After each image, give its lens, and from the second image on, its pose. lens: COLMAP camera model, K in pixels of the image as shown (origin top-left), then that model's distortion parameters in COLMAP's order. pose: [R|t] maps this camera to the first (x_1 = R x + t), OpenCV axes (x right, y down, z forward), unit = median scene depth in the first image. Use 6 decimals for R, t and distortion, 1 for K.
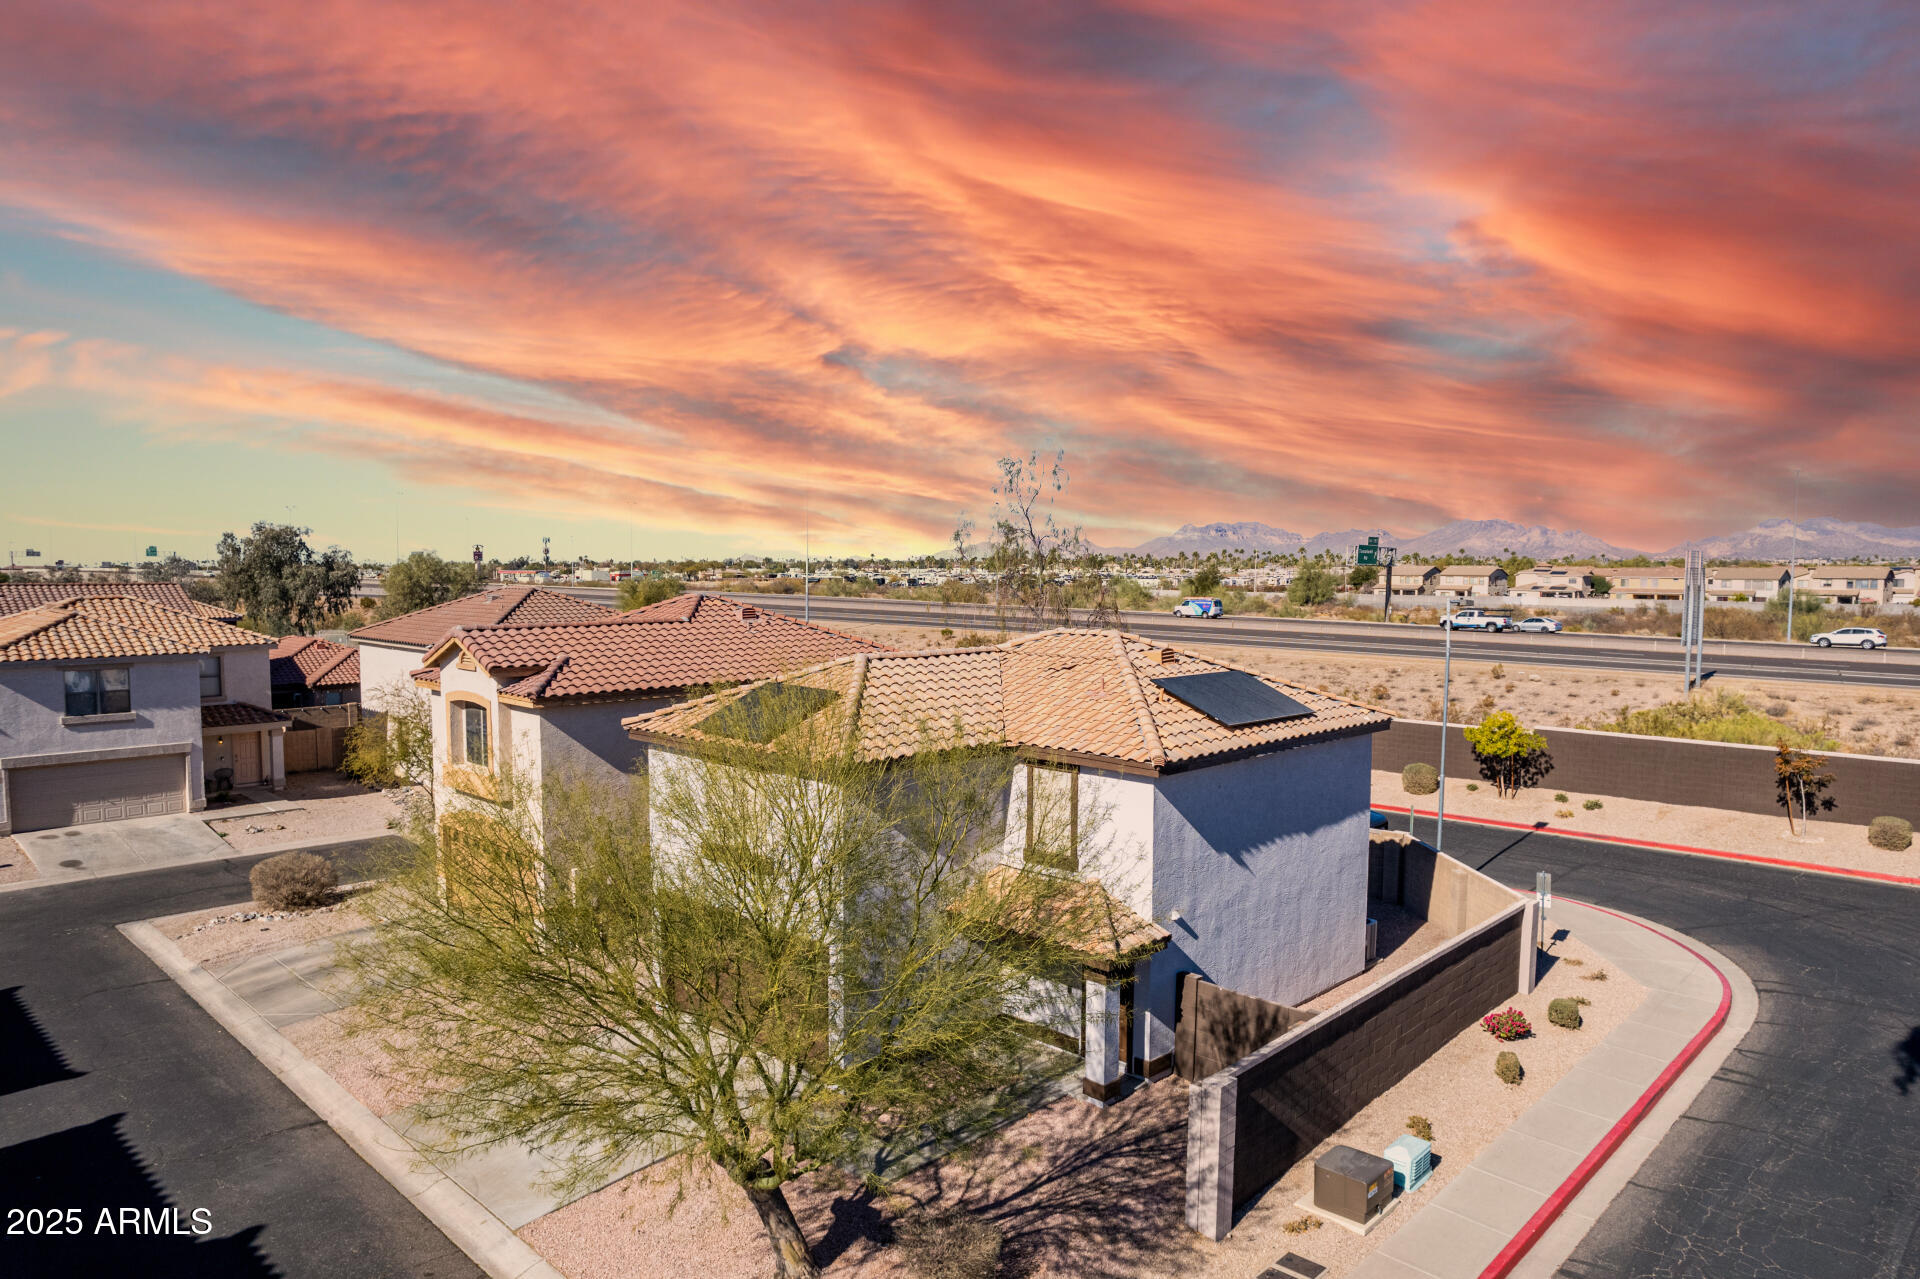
lens RADIAL K [[1242.4, 0, 973.8], [0, 1242.4, 645.4], [0, 0, 1]] dist [-0.089004, 0.089607]
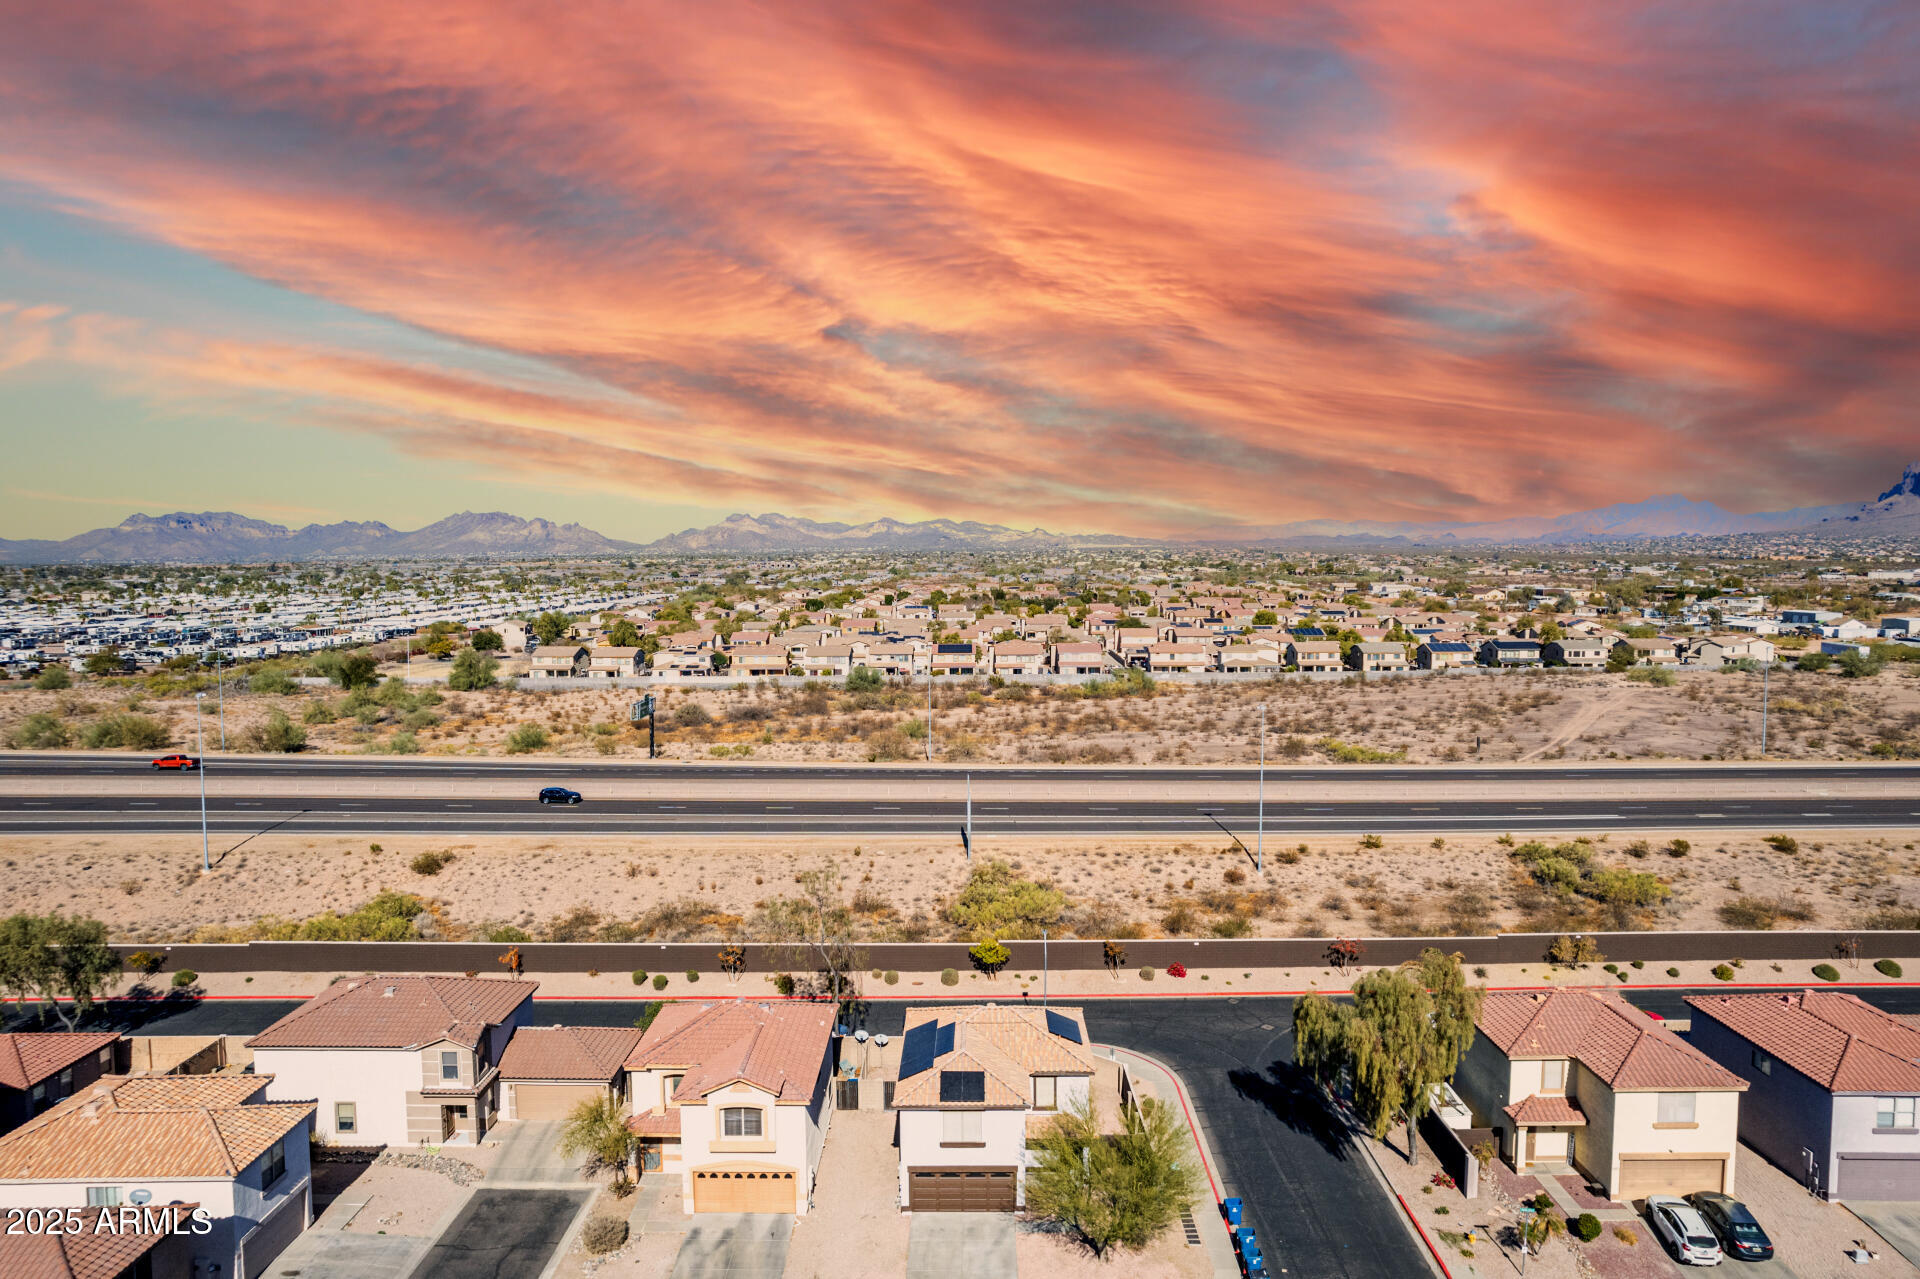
lens RADIAL K [[1251.5, 0, 966.2], [0, 1251.5, 647.3], [0, 0, 1]] dist [-0.069938, 0.058827]
pose [[0.723561, -0.059438, 0.687696, -1.439418], [0.054510, 0.998095, 0.028913, -0.713673], [-0.688105, 0.016566, 0.725422, -0.699772]]
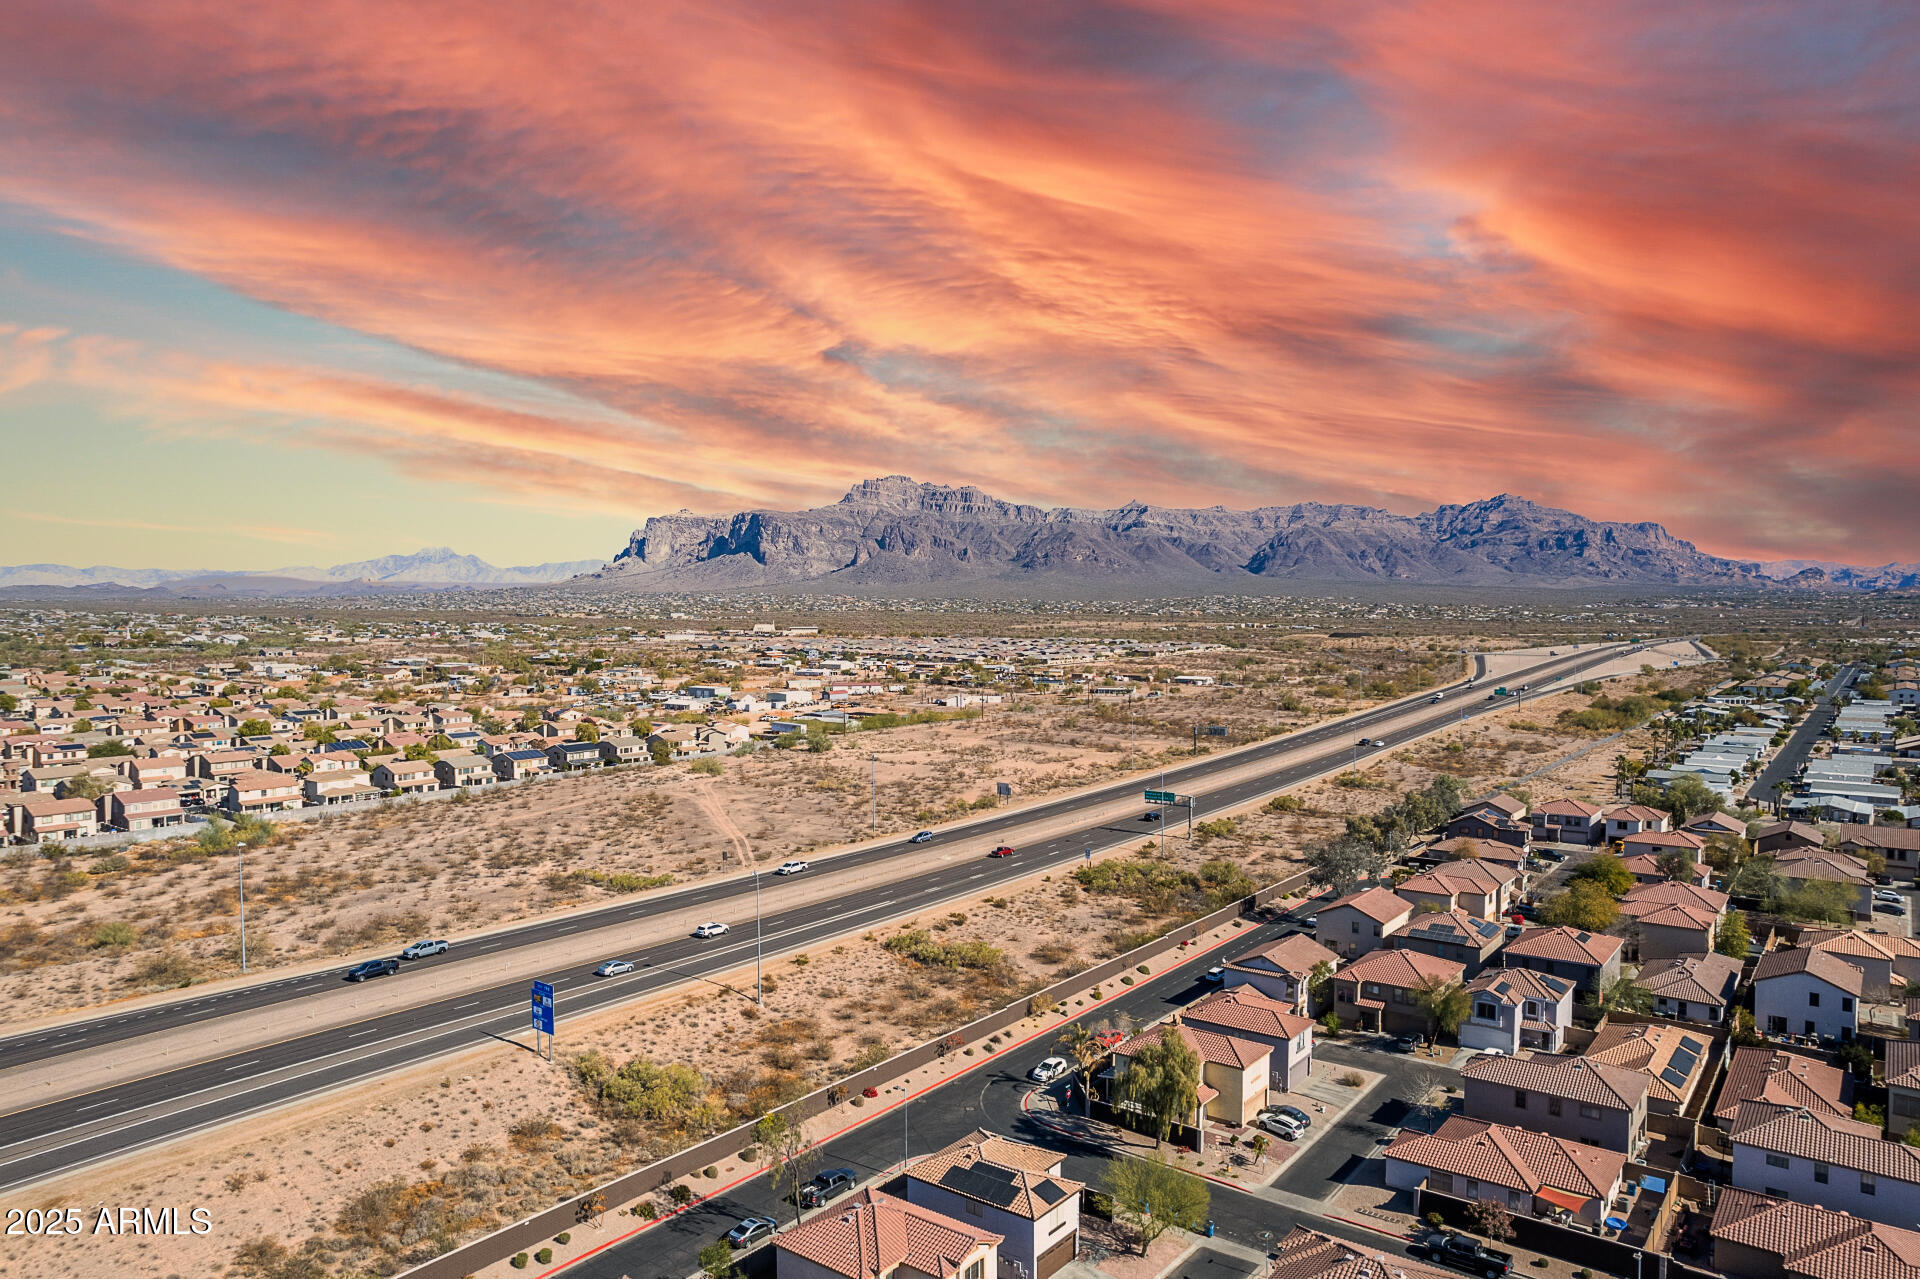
lens RADIAL K [[1274.3, 0, 970.1], [0, 1274.3, 648.1], [0, 0, 1]] dist [-0.091344, 0.091970]
pose [[-0.112134, -0.043253, 0.992751, -3.075531], [0.070532, 0.996186, 0.051370, -1.438944], [-0.991187, 0.075781, -0.108656, 1.172985]]
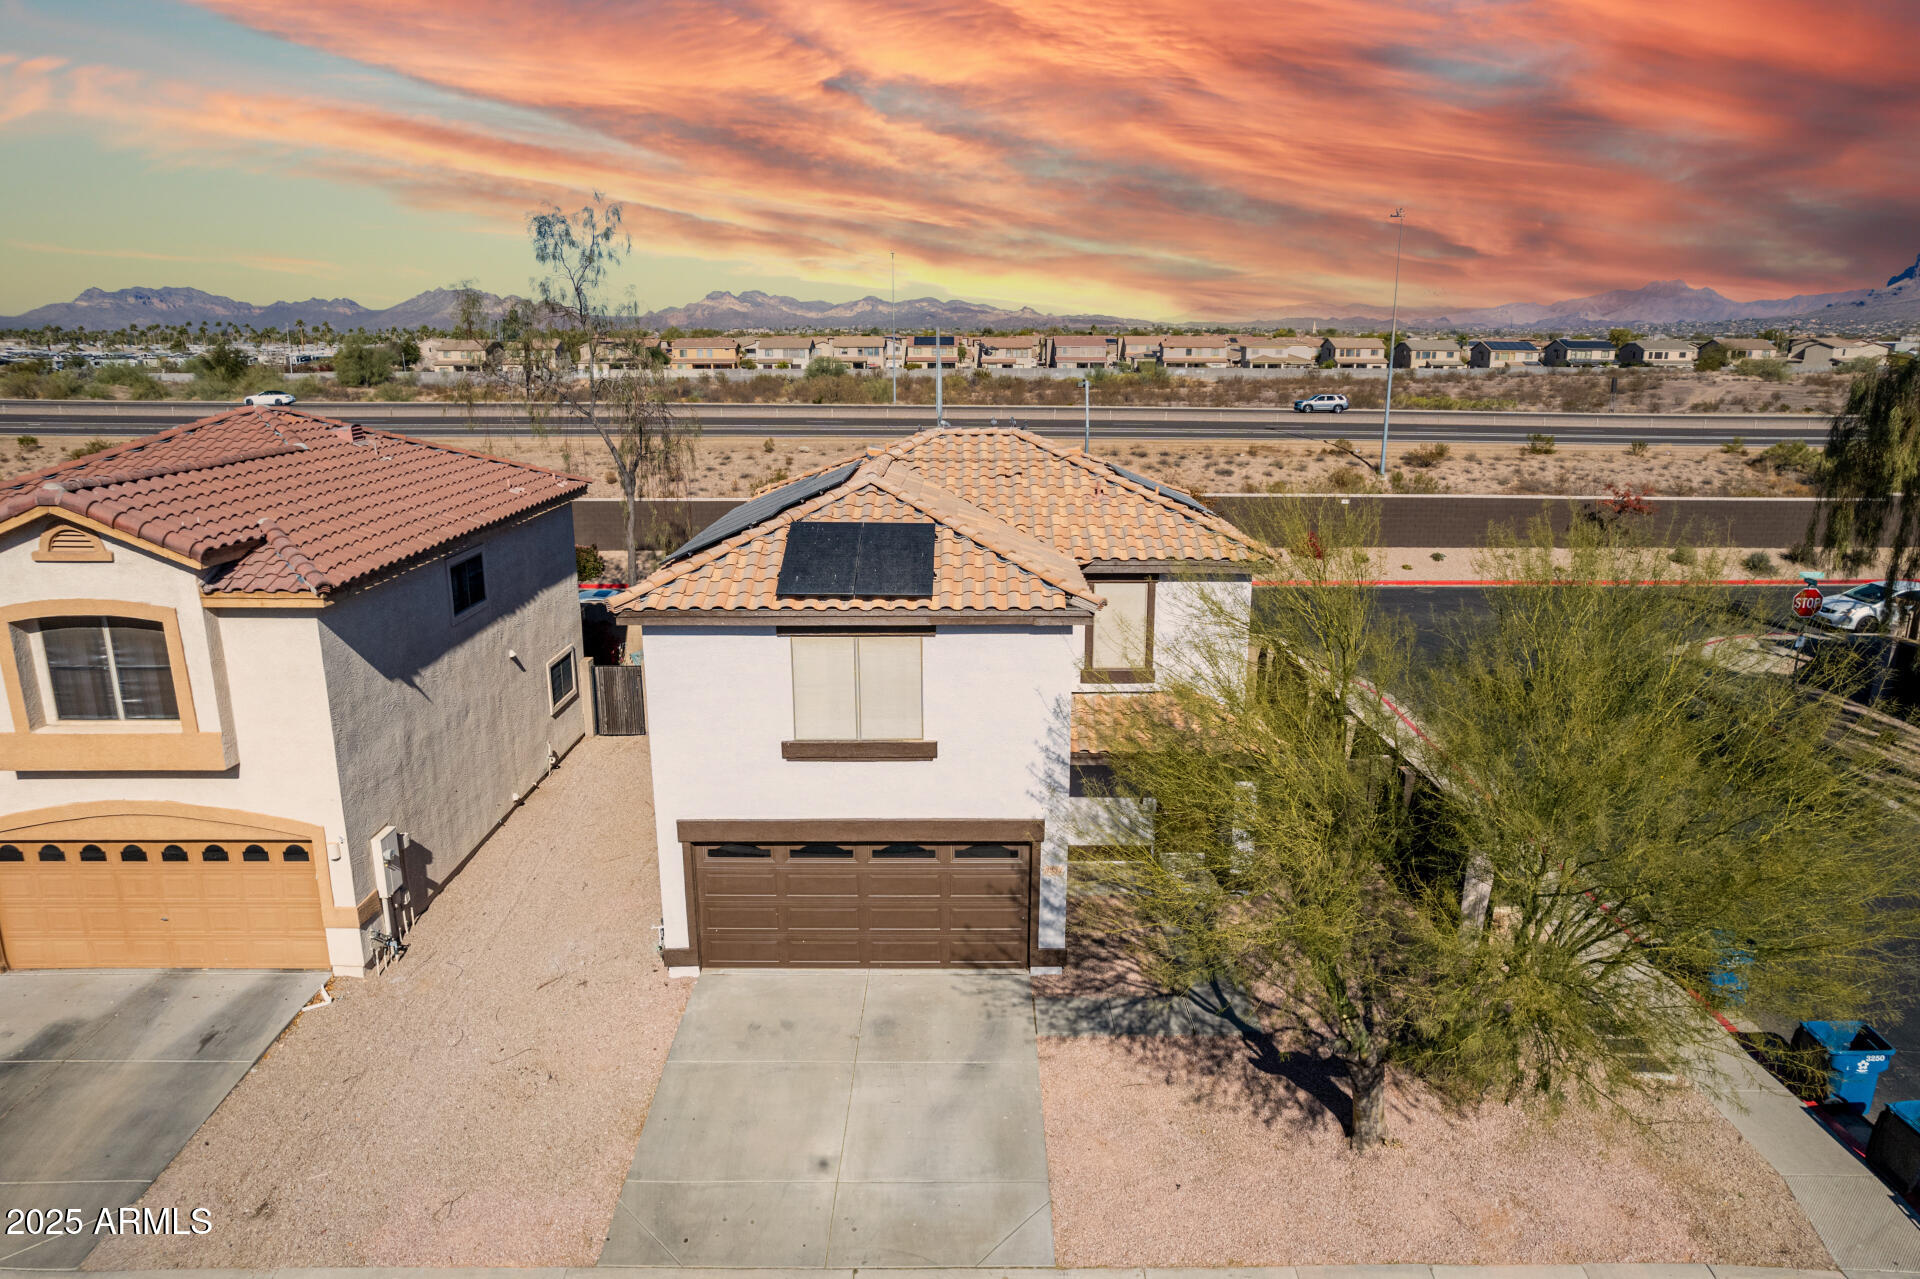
lens RADIAL K [[1242.4, 0, 973.8], [0, 1242.4, 645.4], [0, 0, 1]] dist [-0.089004, 0.089607]
pose [[0.711946, -0.172280, 0.680773, -0.491115], [0.046591, 0.978891, 0.198999, -0.033713], [-0.700687, -0.109959, 0.704945, 0.297926]]
